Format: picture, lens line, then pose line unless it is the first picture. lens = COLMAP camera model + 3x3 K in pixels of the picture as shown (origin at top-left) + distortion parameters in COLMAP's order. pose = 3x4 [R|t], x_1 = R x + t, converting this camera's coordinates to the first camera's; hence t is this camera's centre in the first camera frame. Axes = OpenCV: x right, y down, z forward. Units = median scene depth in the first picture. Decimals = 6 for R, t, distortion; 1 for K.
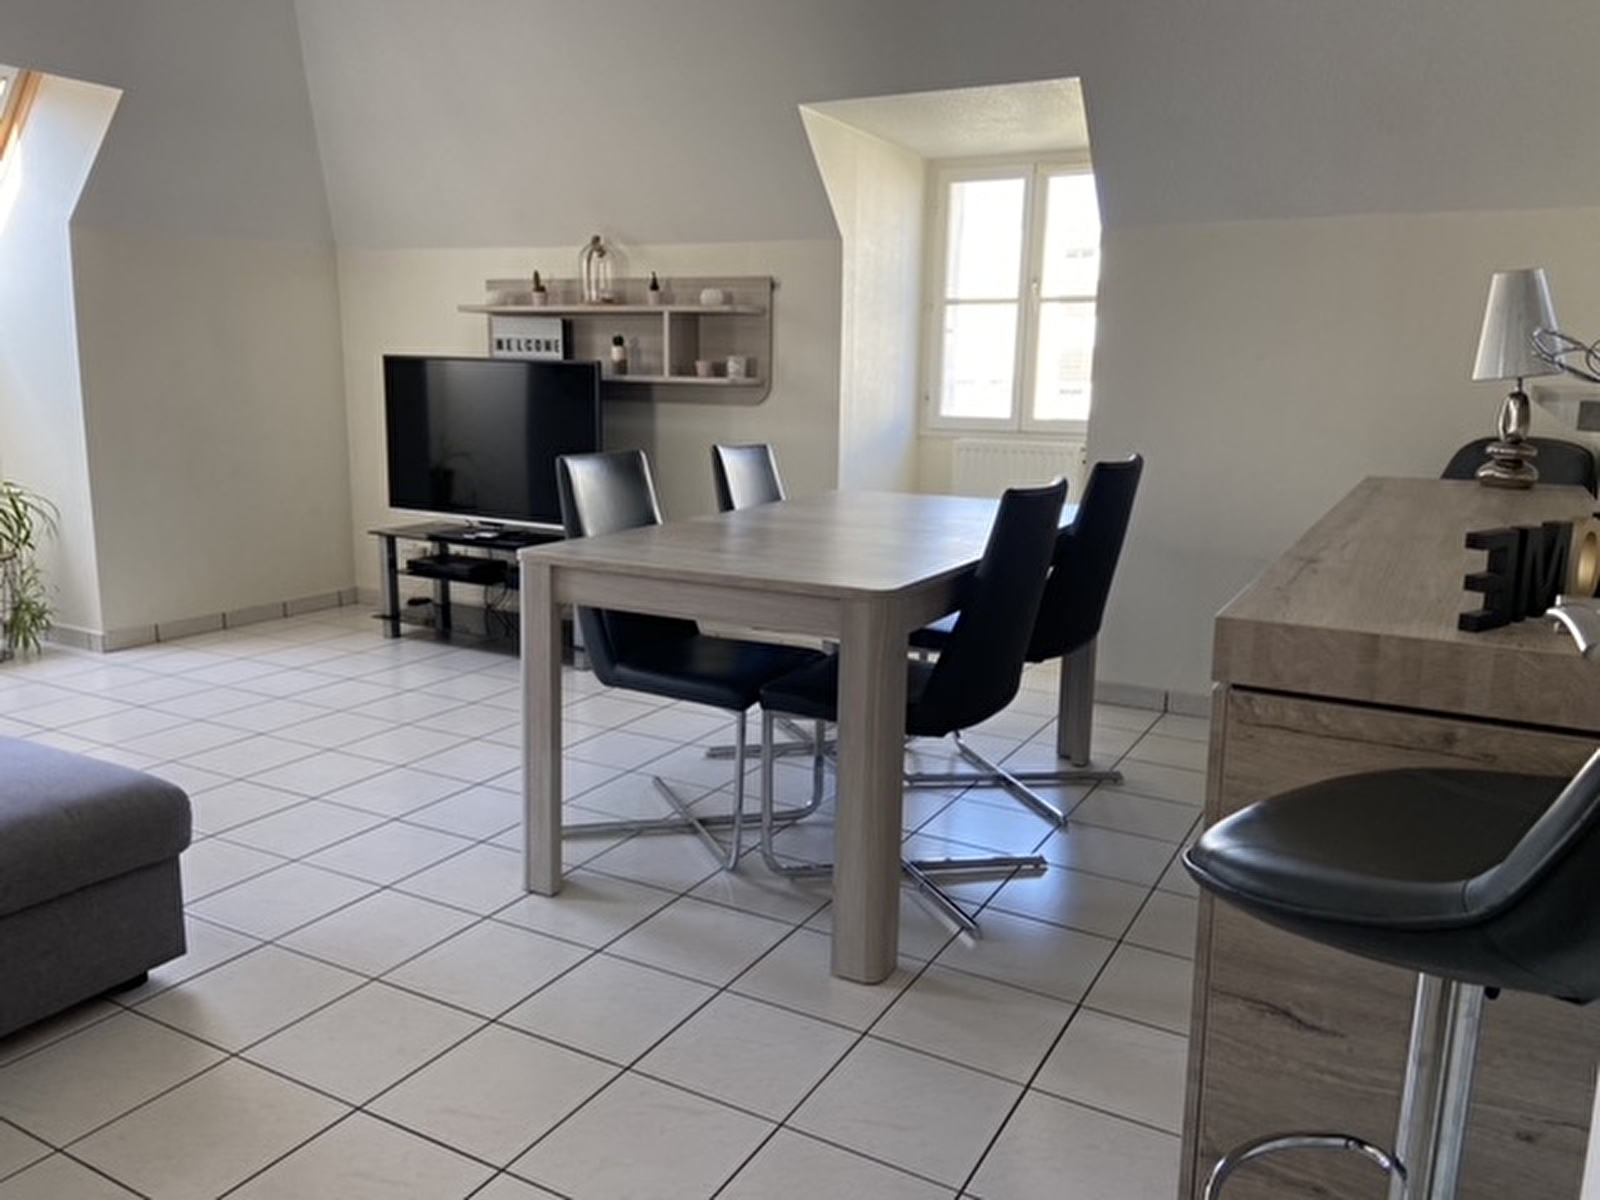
lens RADIAL K [[1194.6, 0, 799.5], [0, 1194.6, 578.9], [0, 0, 1]] dist [0.081437, -0.073782]
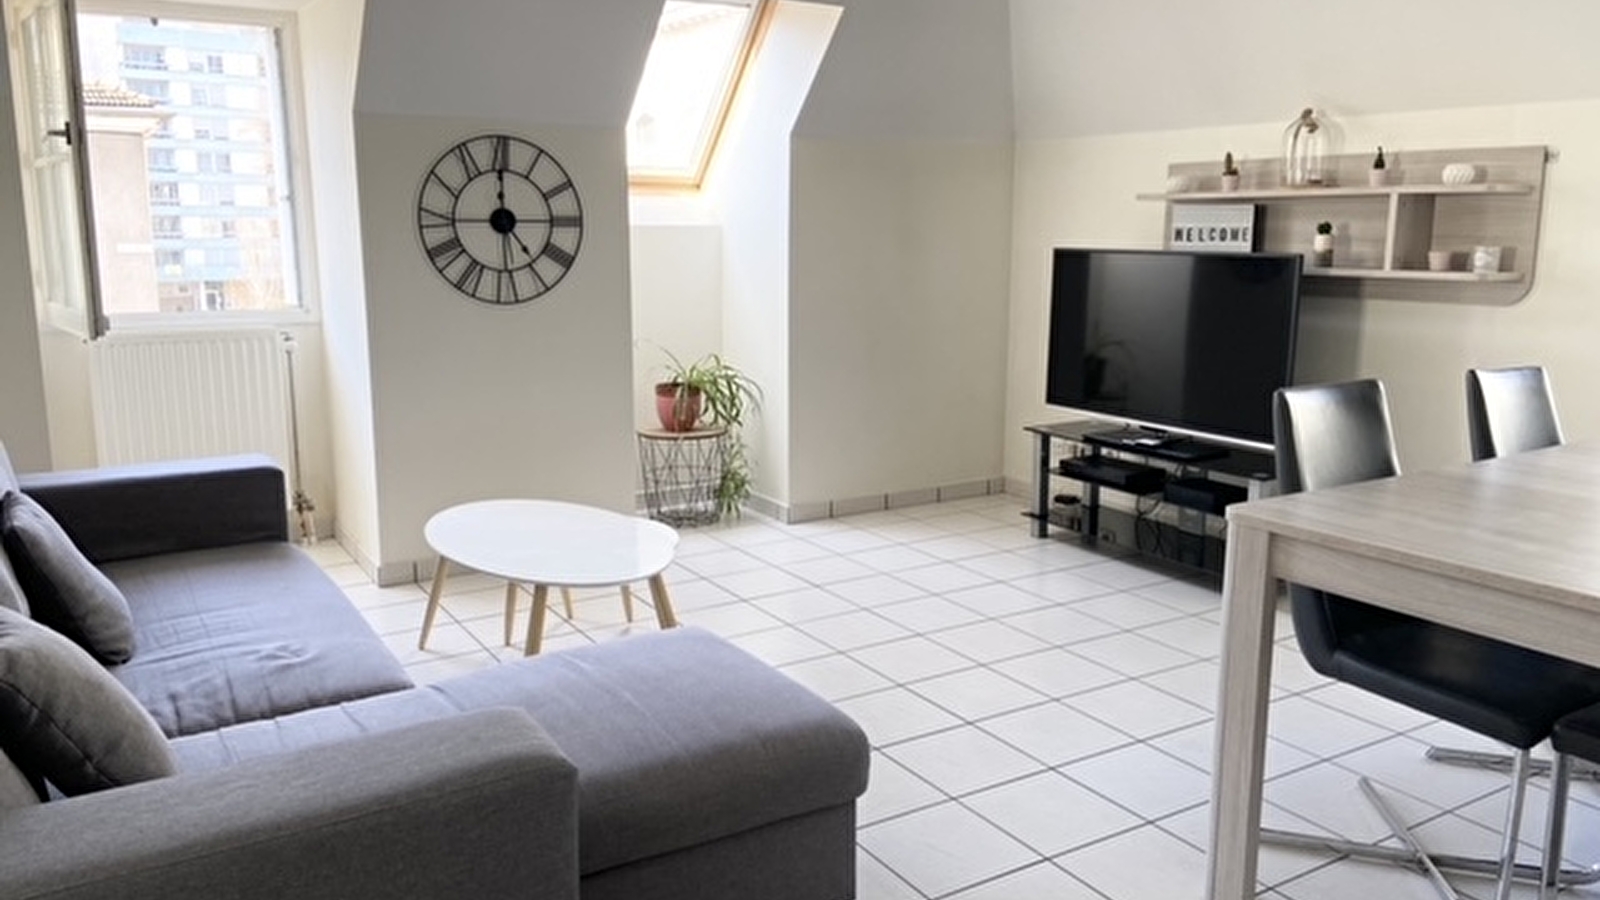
lens RADIAL K [[1187.0, 0, 792.1], [0, 1187.0, 439.5], [0, 0, 1]] dist [0.078826, -0.068673]
pose [[0.871275, 0.071902, -0.485500, -0.054058], [-0.071879, 0.997238, 0.018695, -0.036748], [0.485504, 0.018609, 0.874037, 0.064545]]
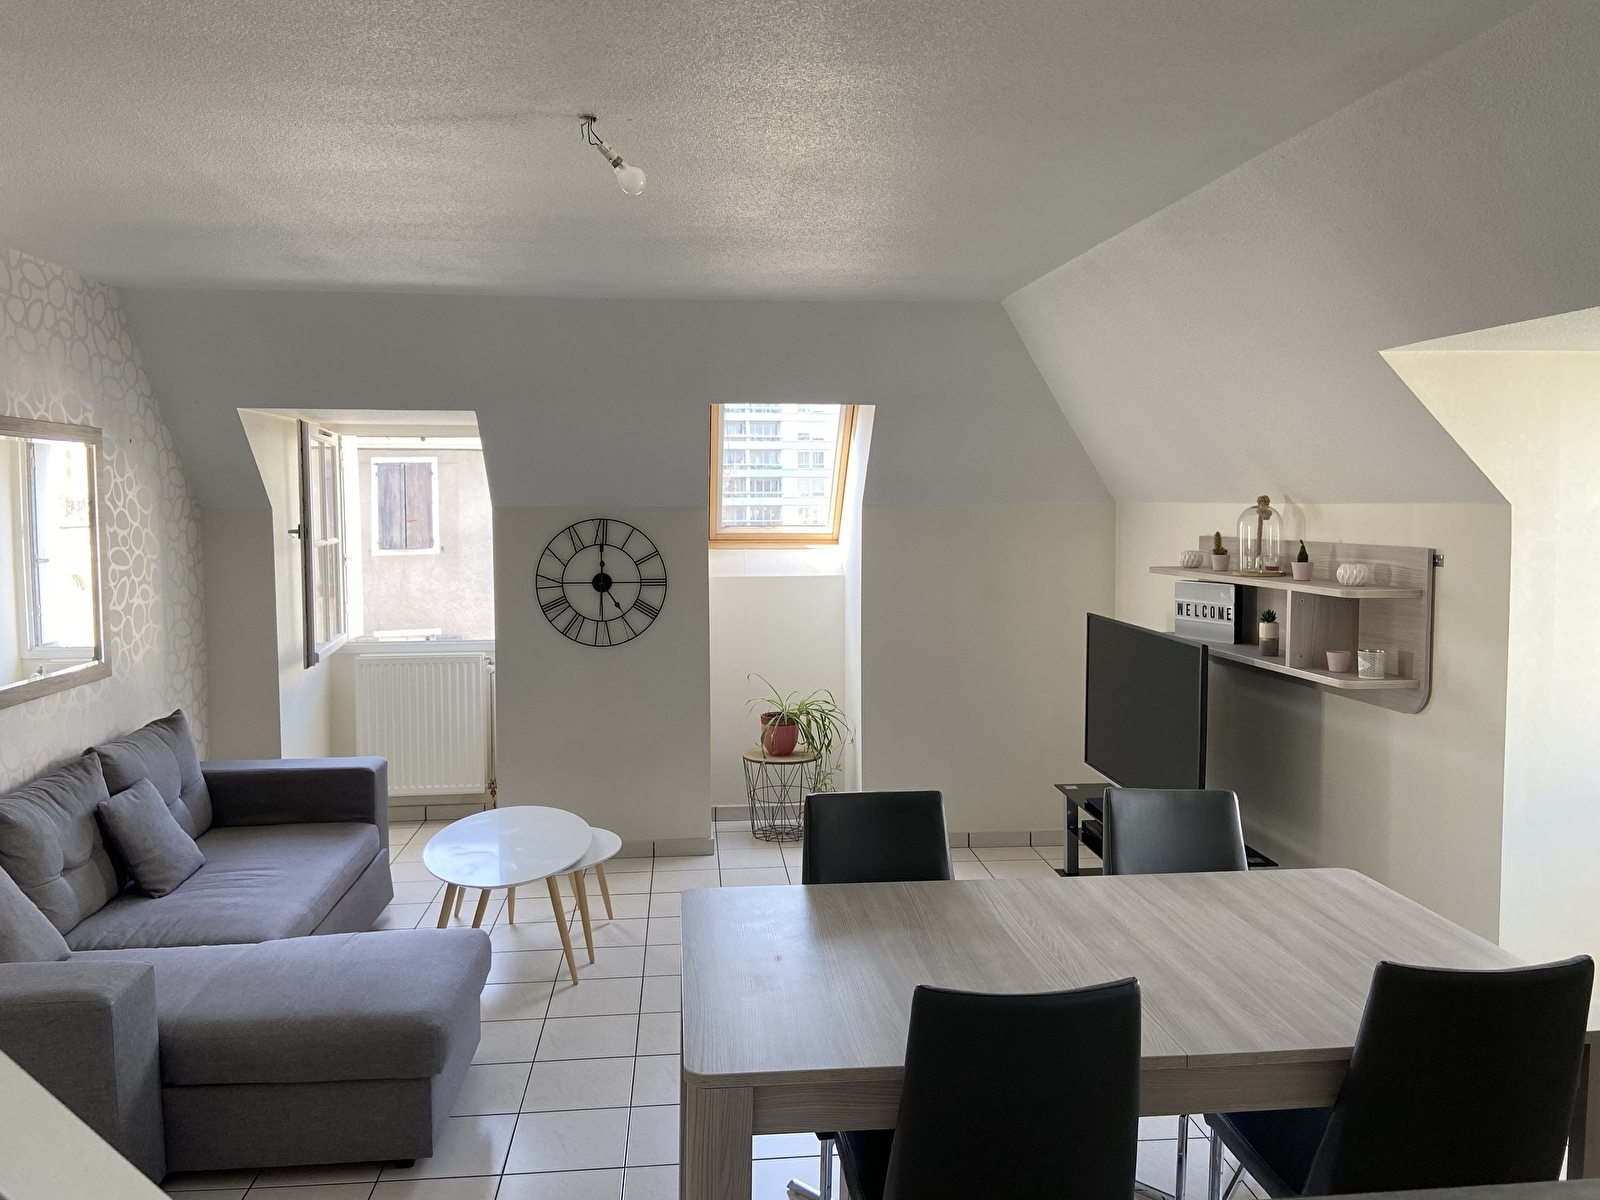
lens RADIAL K [[1194.6, 0, 811.9], [0, 1194.6, 584.7], [0, 0, 1]] dist [0.081437, -0.073782]
pose [[0.562363, 0.037761, -0.826028, 0.372871], [-0.131311, 0.990359, -0.044123, -0.142312], [0.816398, 0.133280, 0.561900, 0.260101]]
